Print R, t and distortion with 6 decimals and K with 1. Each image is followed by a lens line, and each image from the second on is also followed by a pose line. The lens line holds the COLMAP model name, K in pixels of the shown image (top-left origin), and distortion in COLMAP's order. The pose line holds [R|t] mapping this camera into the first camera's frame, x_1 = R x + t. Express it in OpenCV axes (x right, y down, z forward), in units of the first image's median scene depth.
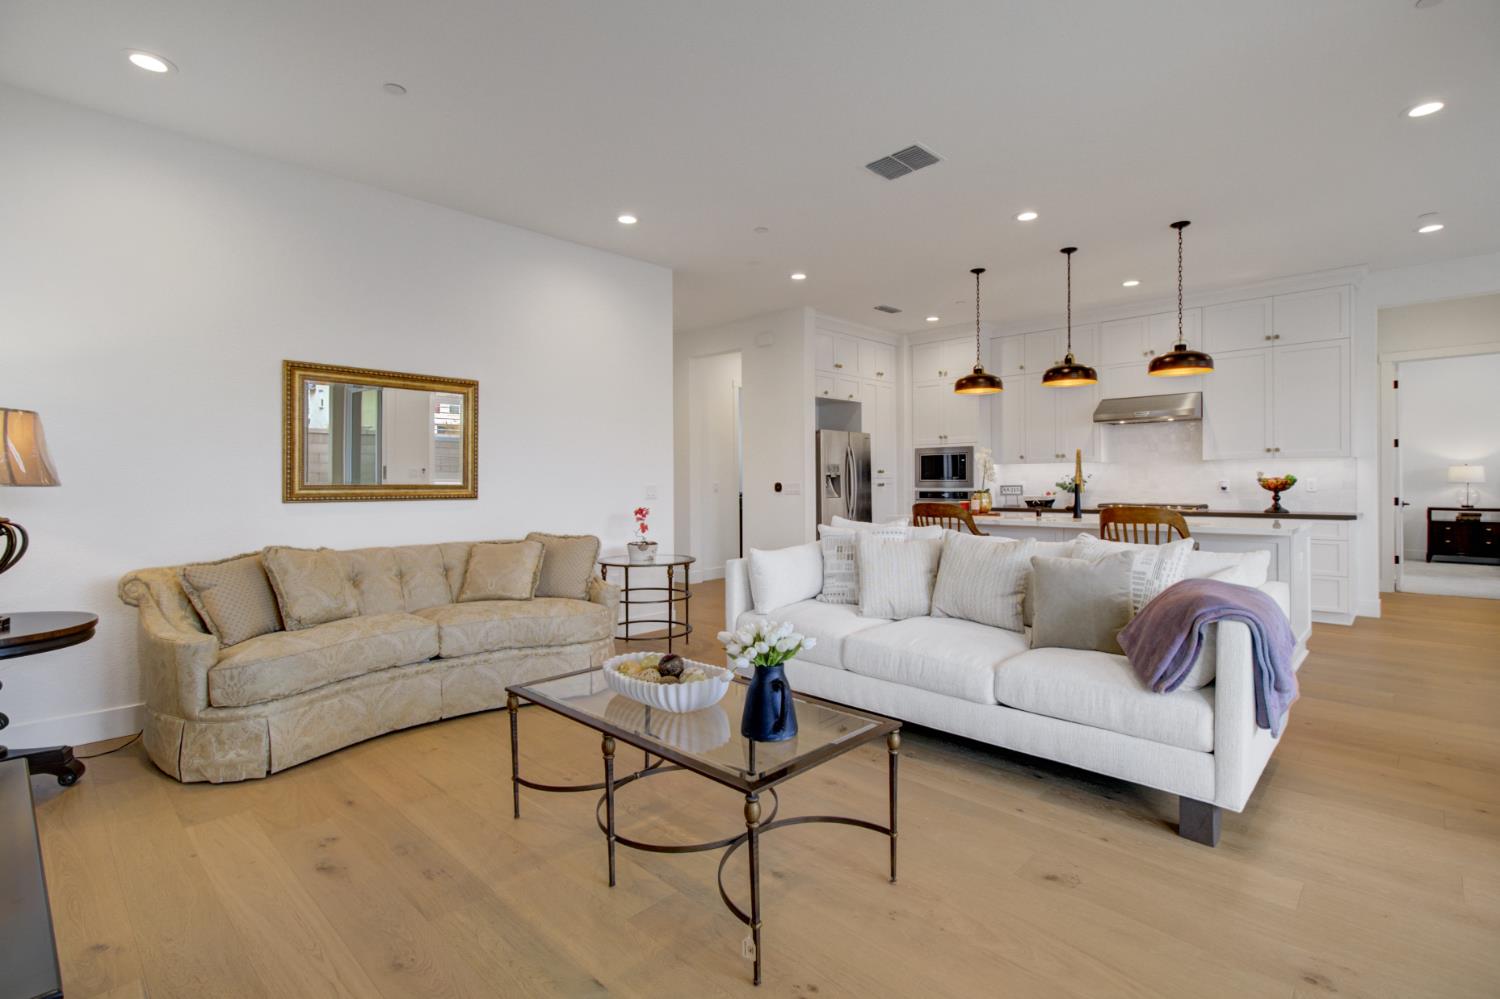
lens RADIAL K [[702.0, 0, 763.2], [0, 702.0, 480.4], [0, 0, 1]] dist [0.003559, -0.000429]
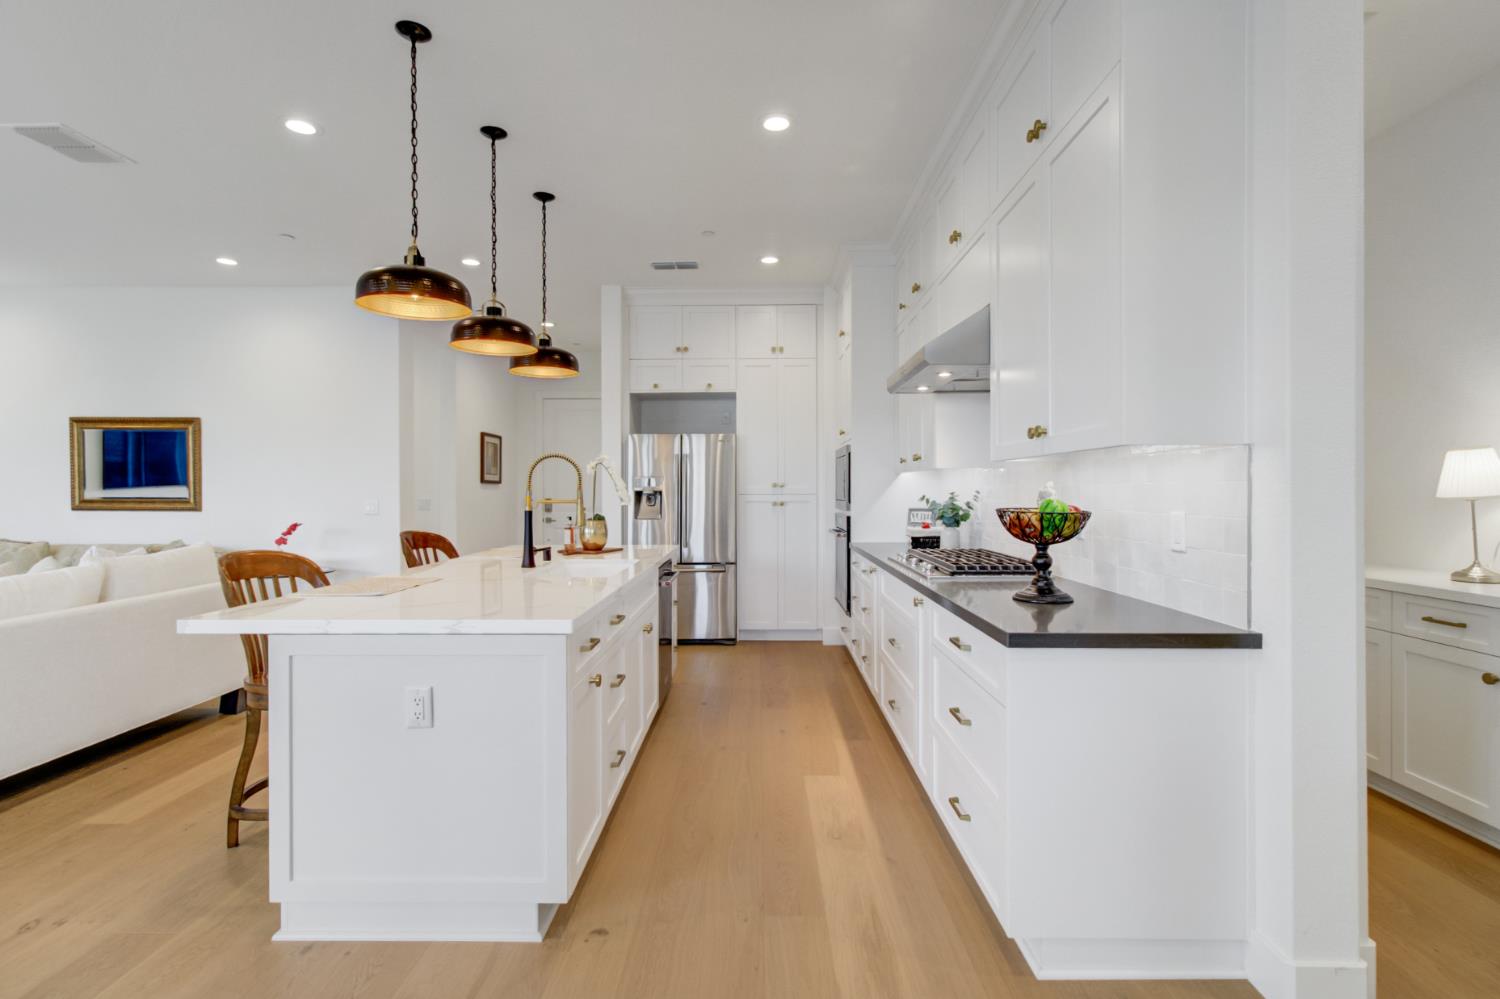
lens RADIAL K [[722.7, 0, 750.6], [0, 722.7, 490.8], [0, 0, 1]] dist [0.002352, 0.000161]
pose [[0.677394, 0.005124, -0.735602, 0.772399], [-0.001937, 0.999985, 0.005182, -0.011942], [0.735617, -0.002085, 0.677394, 0.536746]]
